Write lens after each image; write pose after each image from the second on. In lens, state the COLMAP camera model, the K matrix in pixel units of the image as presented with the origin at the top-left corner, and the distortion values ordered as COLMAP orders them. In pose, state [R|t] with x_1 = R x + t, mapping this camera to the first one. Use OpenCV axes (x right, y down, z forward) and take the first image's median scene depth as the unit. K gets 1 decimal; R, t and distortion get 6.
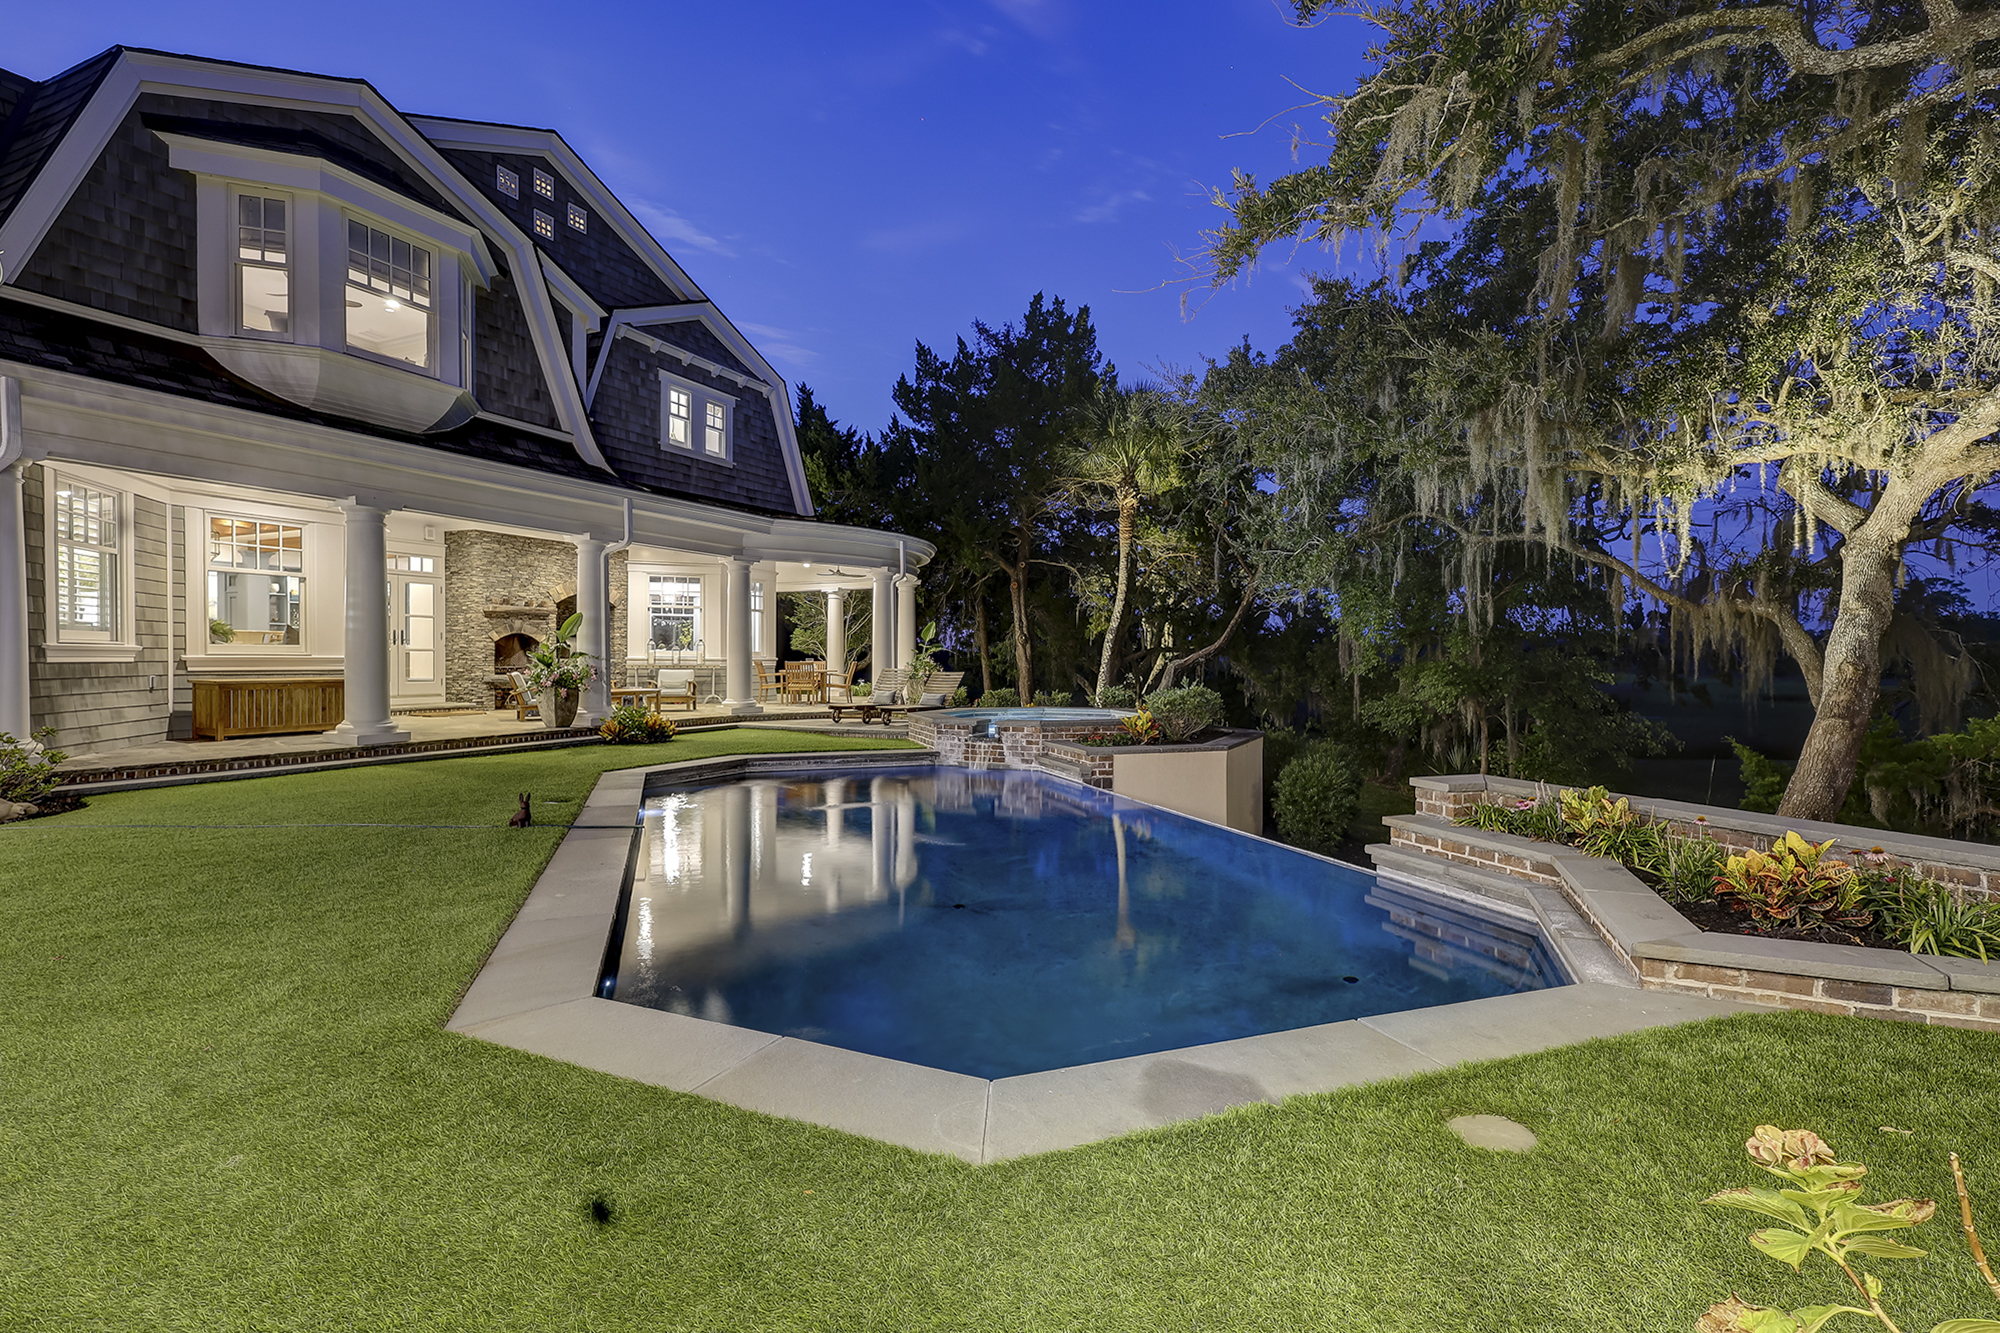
lens RADIAL K [[926.0, 0, 1000.0], [0, 926.0, 666.5], [0, 0, 1]] dist [0.000282, 0.000106]
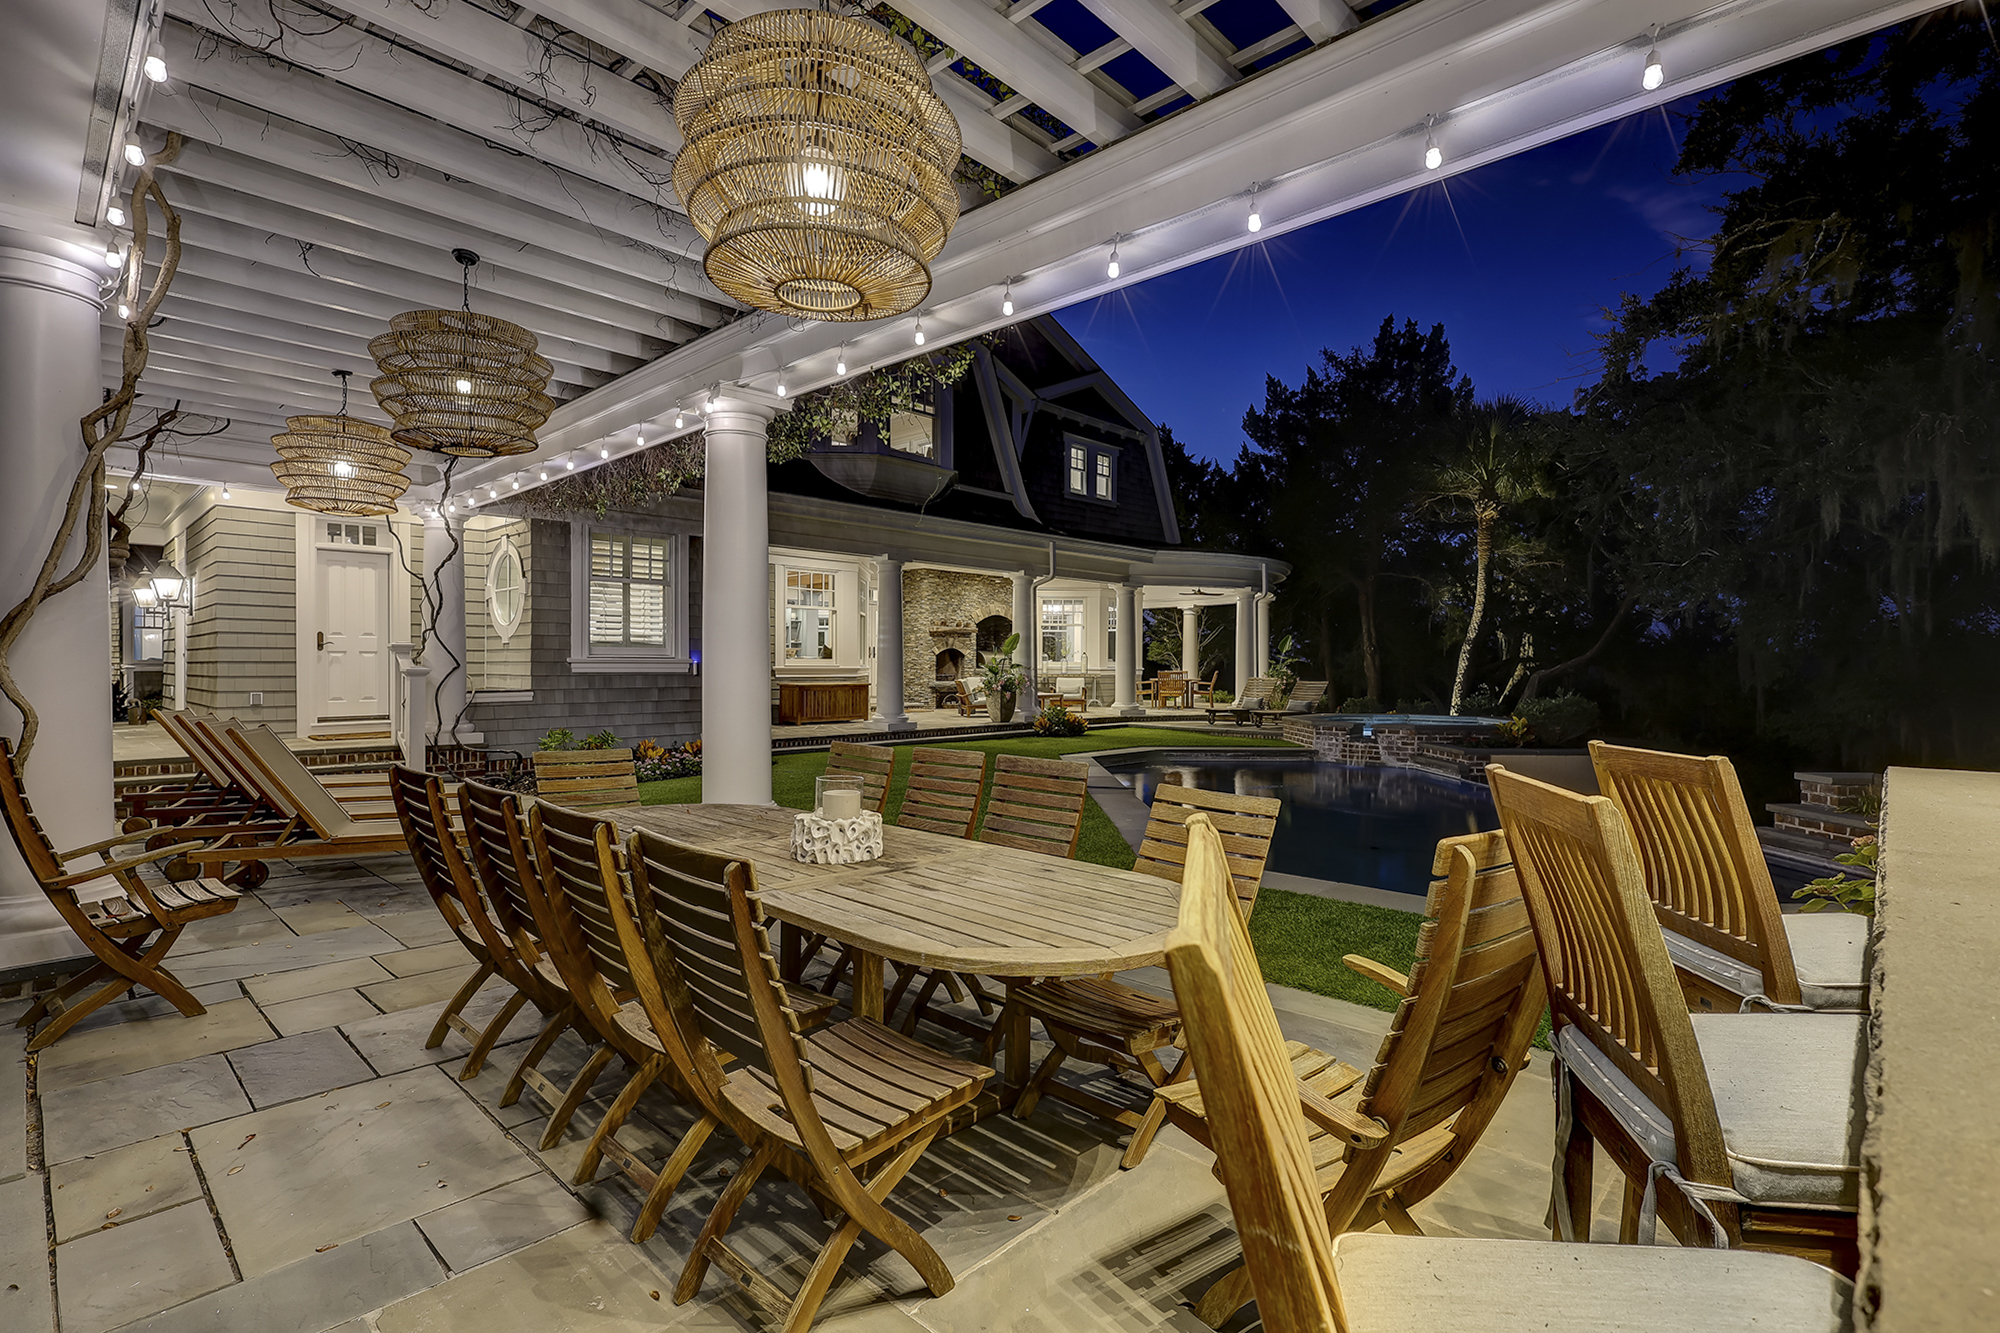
lens RADIAL K [[916.7, 0, 1000.0], [0, 916.7, 666.5], [0, 0, 1]] dist [0.001833, 0.000502]
pose [[0.944758, 0.000980, -0.327767, -0.053452], [-0.004036, 0.999955, -0.008643, -0.000720], [0.327744, 0.009488, 0.944719, -0.178494]]
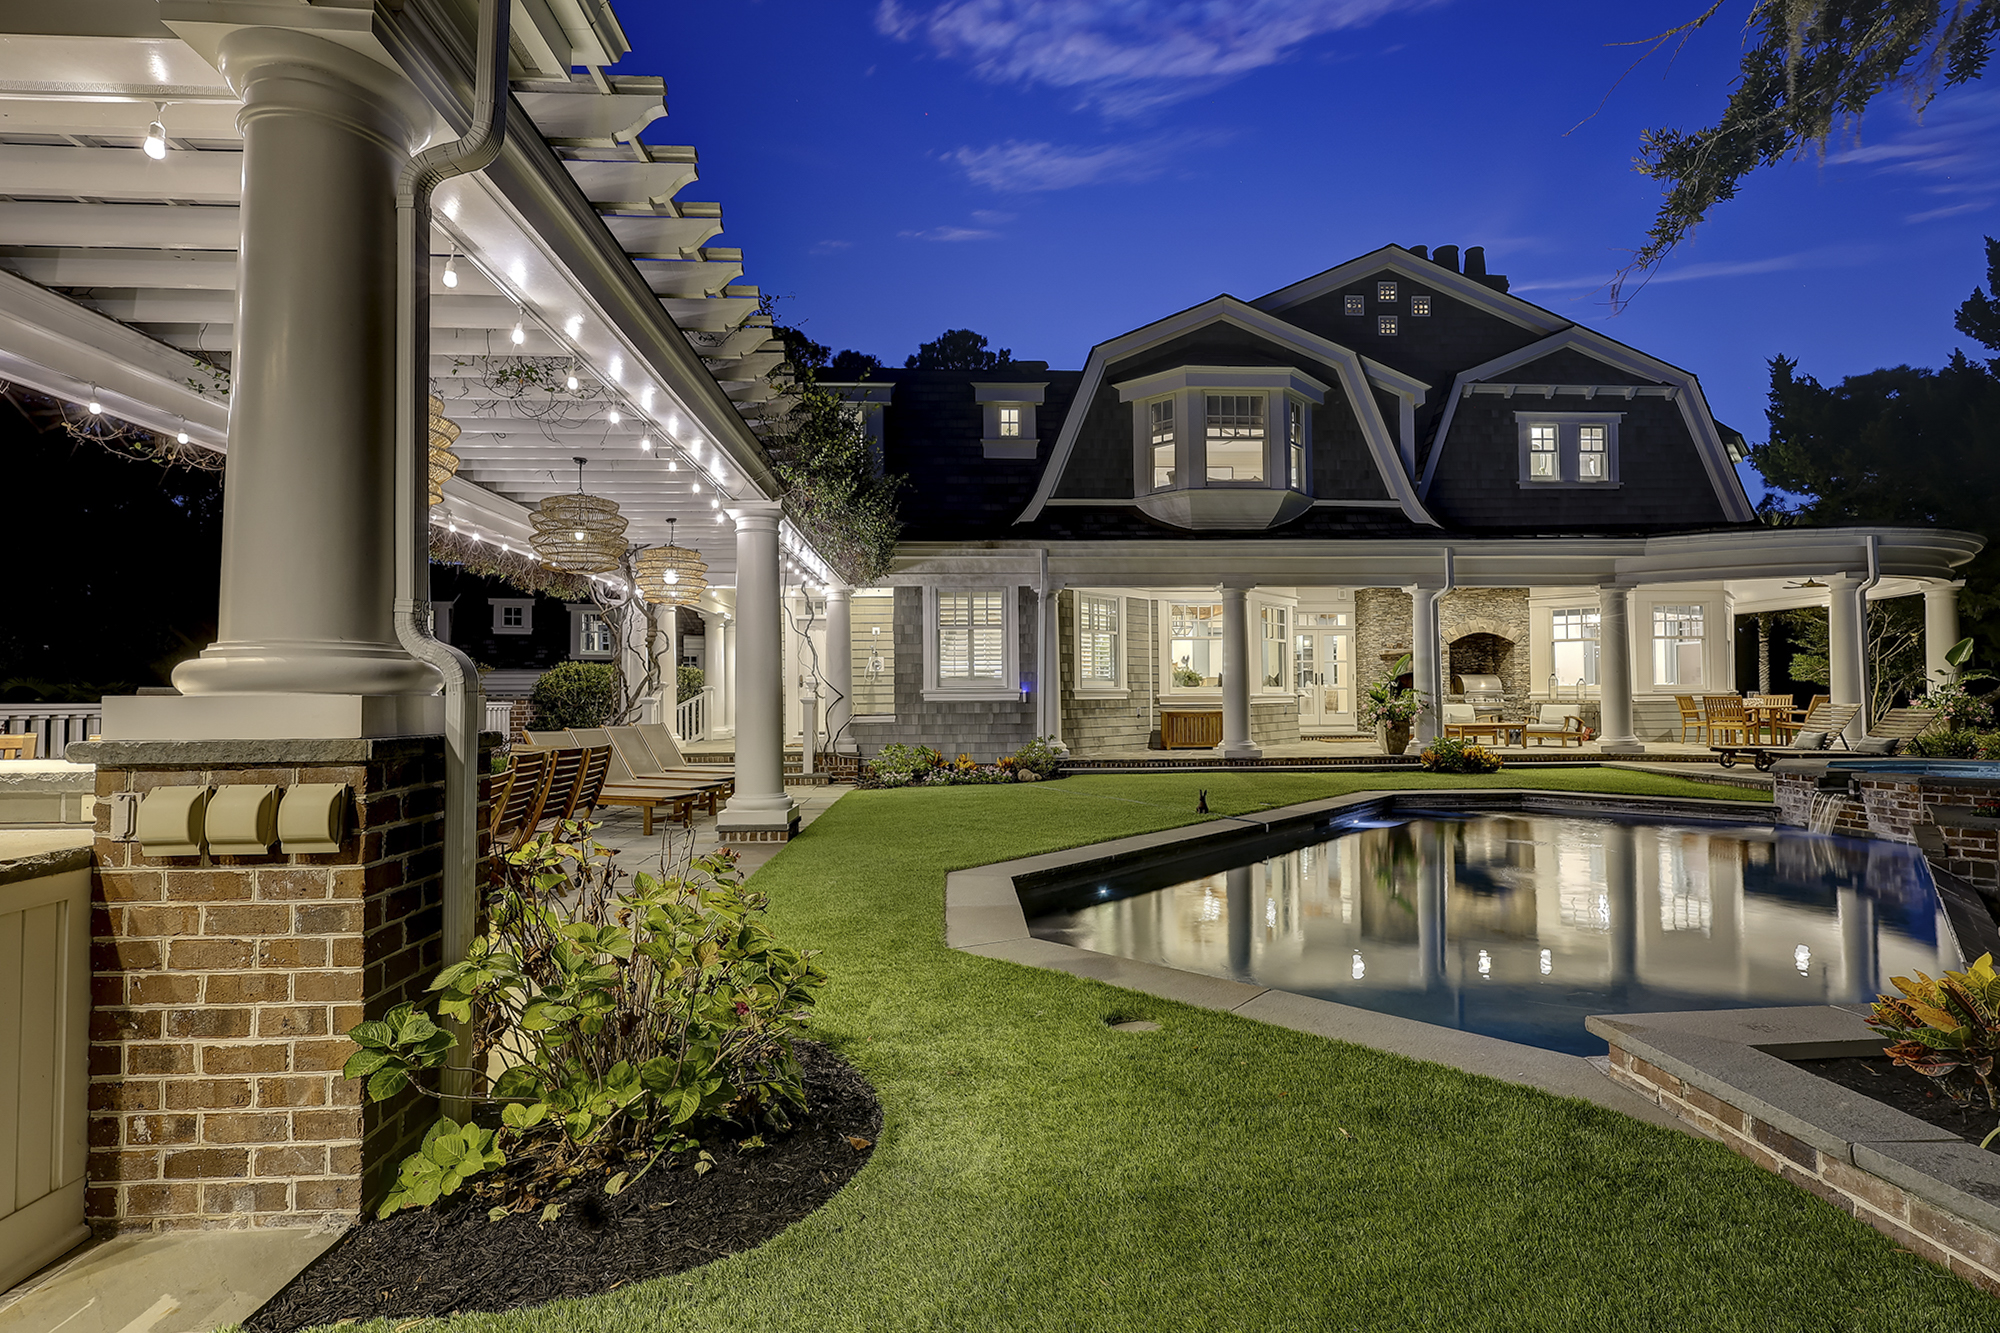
lens RADIAL K [[916.7, 0, 1000.0], [0, 916.7, 666.5], [0, 0, 1]] dist [0.001833, 0.000502]
pose [[0.471325, -0.035511, -0.881244, 0.263482], [0.000681, 0.999203, -0.039900, 0.001365], [0.881959, 0.018205, 0.470974, 0.022975]]
